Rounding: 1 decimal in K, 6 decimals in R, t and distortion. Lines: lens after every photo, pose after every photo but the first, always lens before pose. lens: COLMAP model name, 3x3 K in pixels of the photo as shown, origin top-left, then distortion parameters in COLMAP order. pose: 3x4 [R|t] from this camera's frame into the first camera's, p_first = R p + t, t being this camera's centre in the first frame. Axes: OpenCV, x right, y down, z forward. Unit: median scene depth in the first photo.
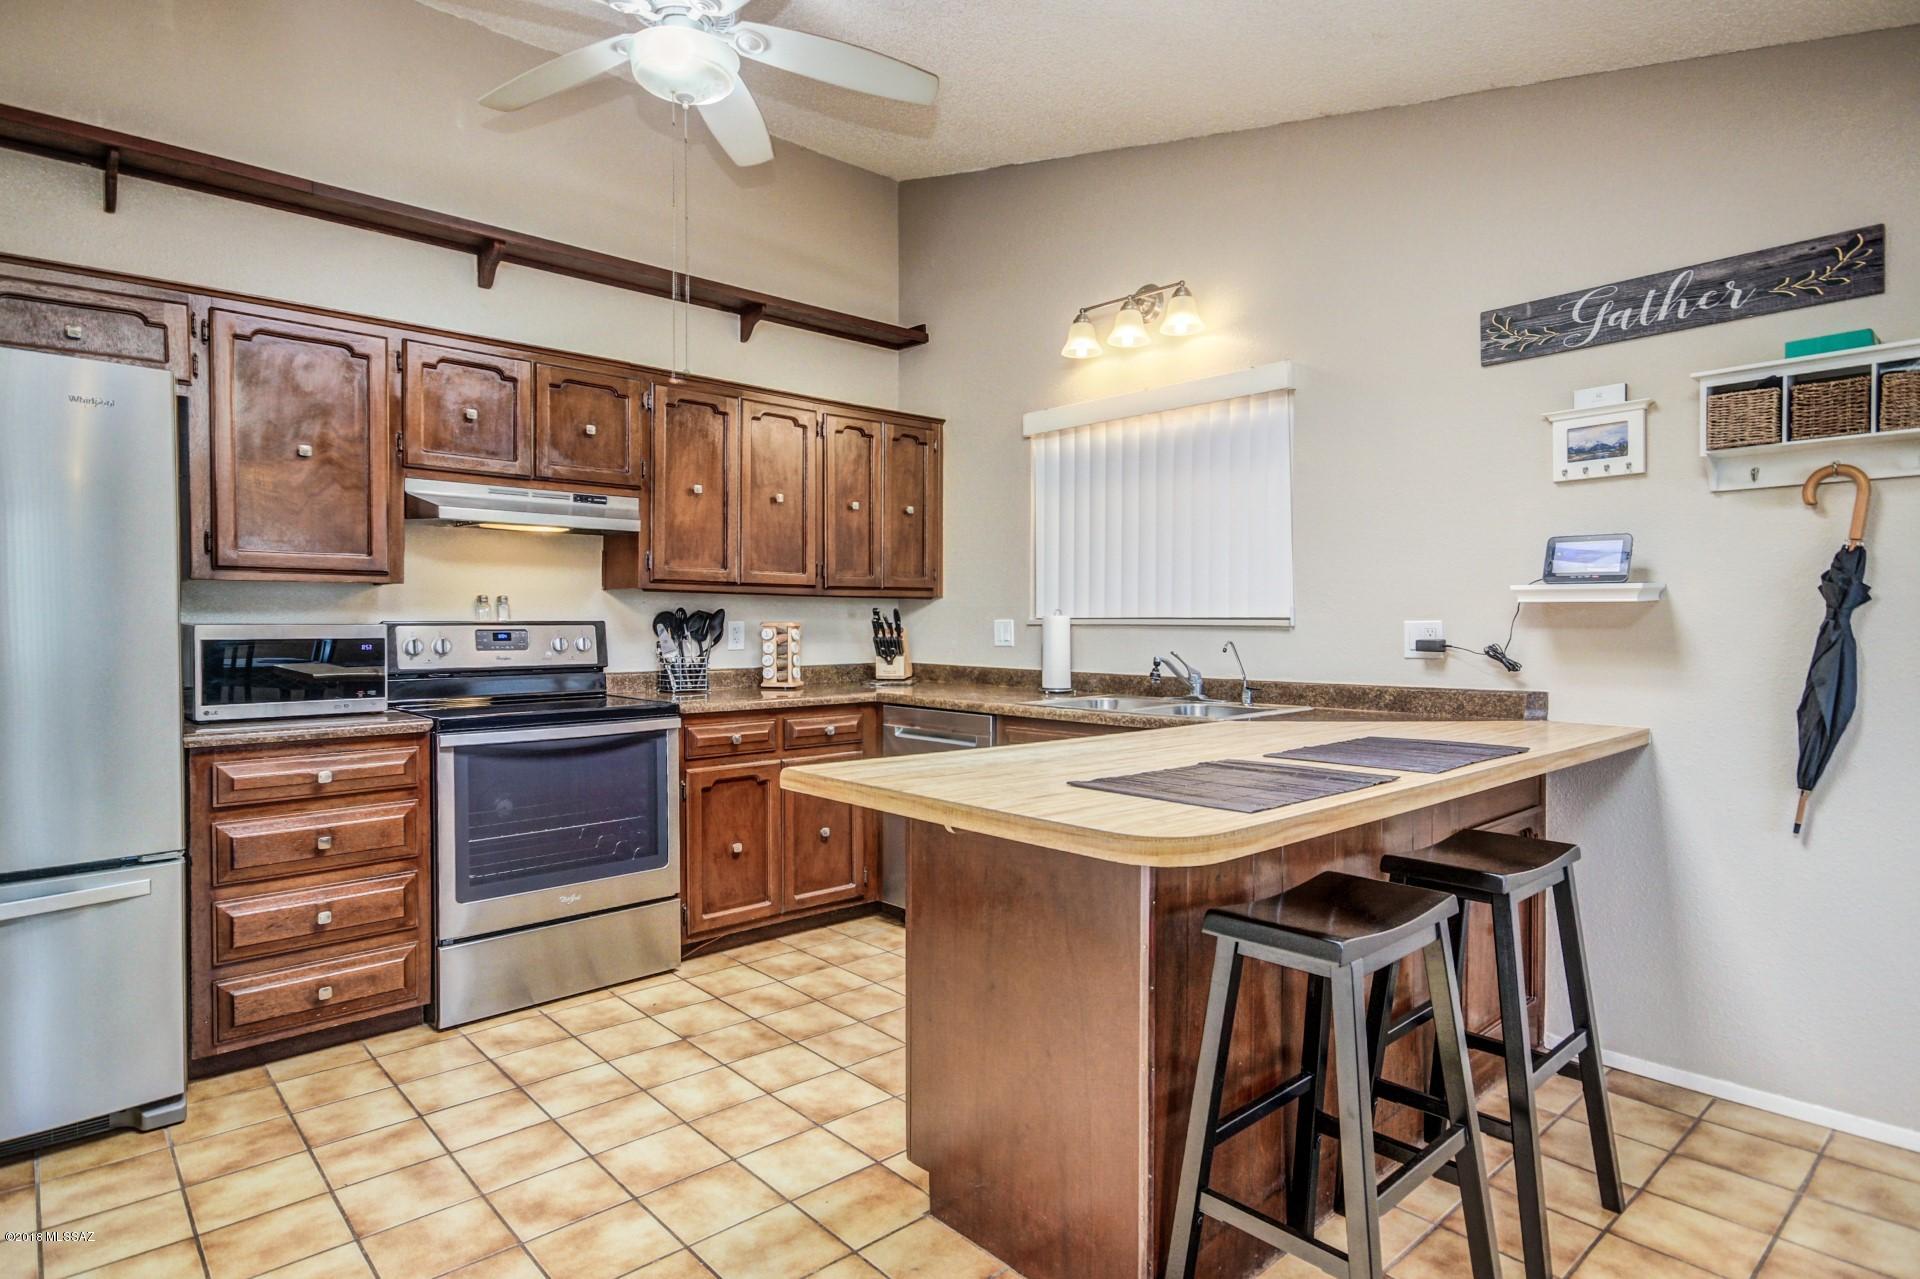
lens RADIAL K [[1036.0, 0, 948.8], [0, 1036.0, 646.3], [0, 0, 1]] dist [-0.012447, 0.021463]
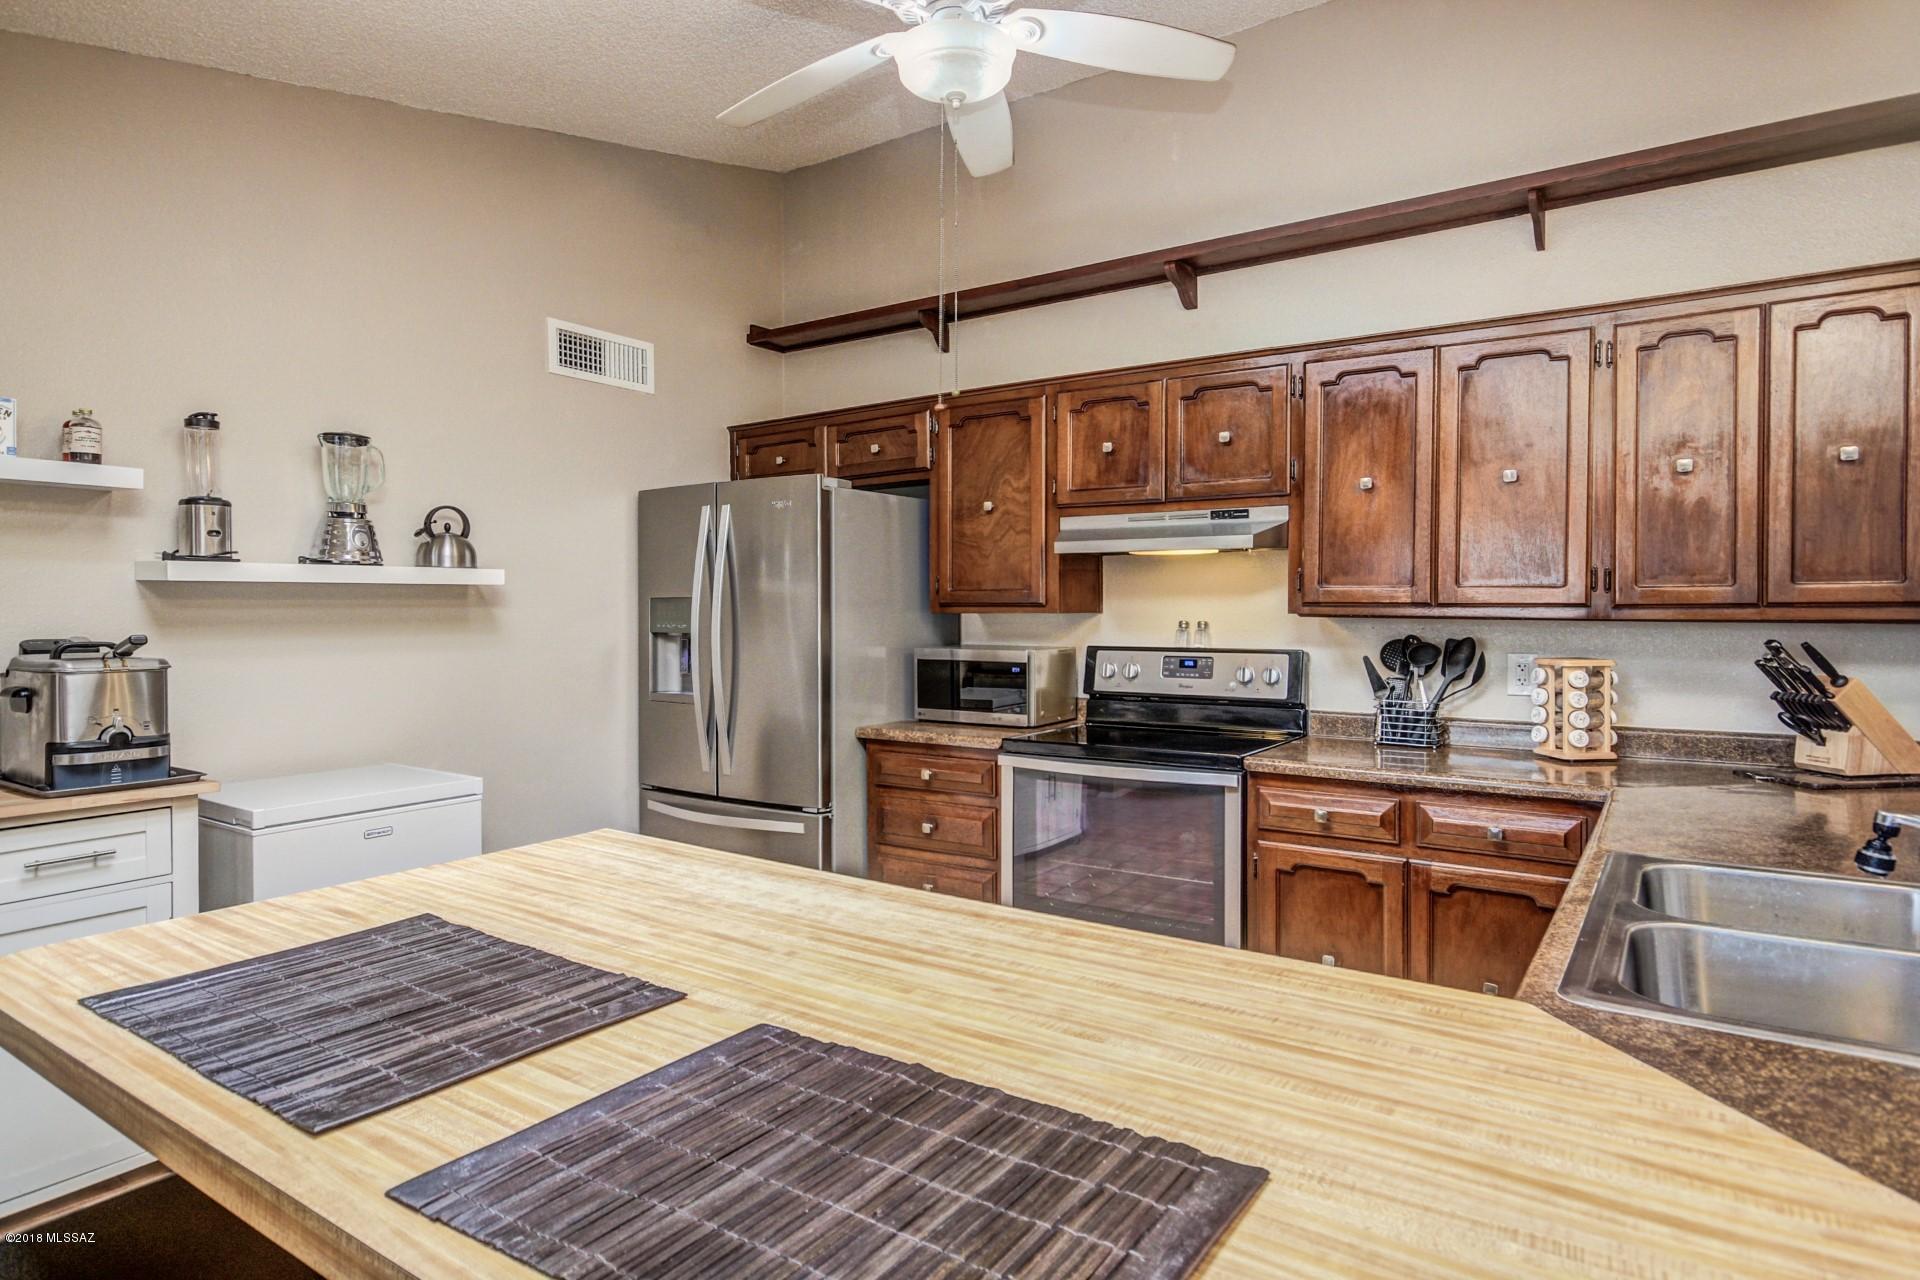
lens RADIAL K [[969.2, 0, 960.0], [0, 969.2, 640.0], [0, 0, 1]] dist [0.001118, 0.017156]
pose [[0.273707, 0.024503, -0.961501, 0.384173], [-0.028267, 0.999449, 0.017424, -0.041437], [0.961398, 0.022409, 0.274249, 0.538807]]
